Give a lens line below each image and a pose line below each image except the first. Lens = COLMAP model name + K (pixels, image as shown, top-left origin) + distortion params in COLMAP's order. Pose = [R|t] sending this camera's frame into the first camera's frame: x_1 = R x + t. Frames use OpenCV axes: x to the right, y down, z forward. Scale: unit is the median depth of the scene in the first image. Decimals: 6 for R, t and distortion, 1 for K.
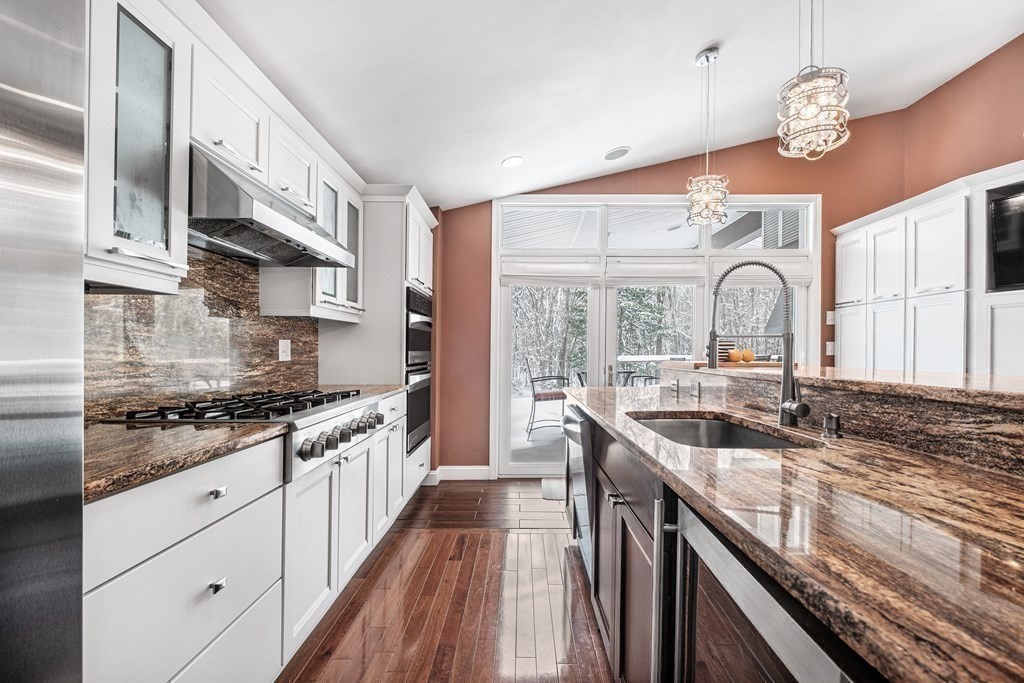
lens RADIAL K [[457.5, 0, 512.2], [0, 457.5, 355.3], [0, 0, 1]] dist [0.001865, 0.000407]
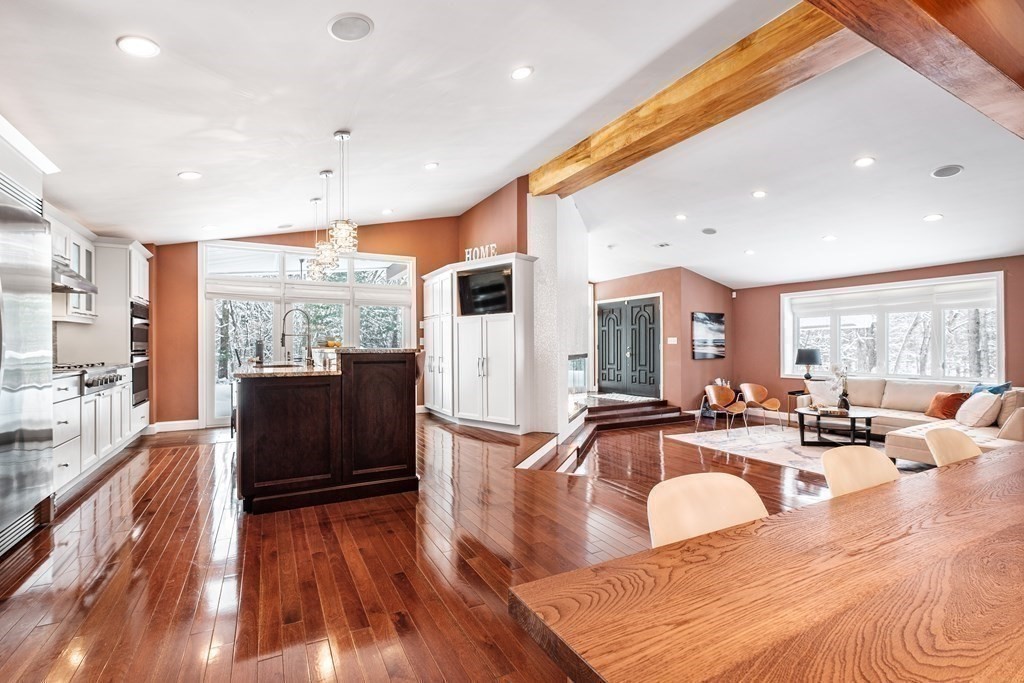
lens RADIAL K [[457.5, 0, 512.2], [0, 457.5, 355.3], [0, 0, 1]] dist [0.001865, 0.000407]
pose [[0.866785, -0.013387, 0.498503, 0.112253], [0.008695, 0.999893, 0.011733, 0.027738], [-0.498607, -0.005836, 0.866809, -0.951713]]
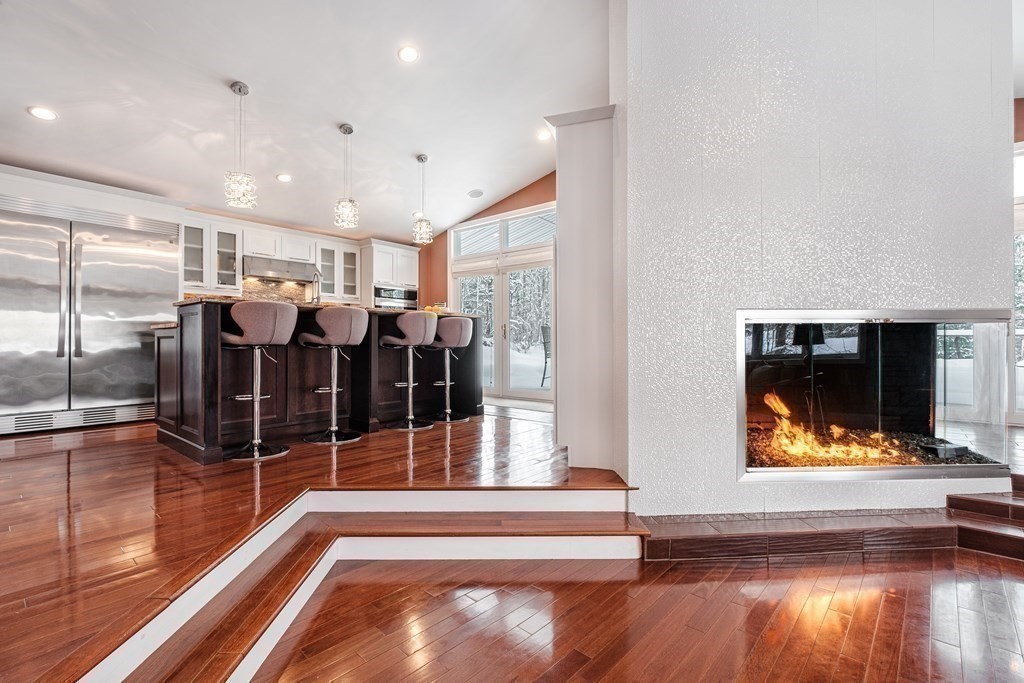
lens RADIAL K [[478.3, 0, 512.0], [0, 478.3, 341.5], [0, 0, 1]] dist [0.000317, -0.000016]
pose [[0.764463, -0.011068, -0.644573, 1.515334], [0.001162, 0.999875, -0.015791, 0.125602], [0.644667, 0.011323, 0.764380, -0.238614]]
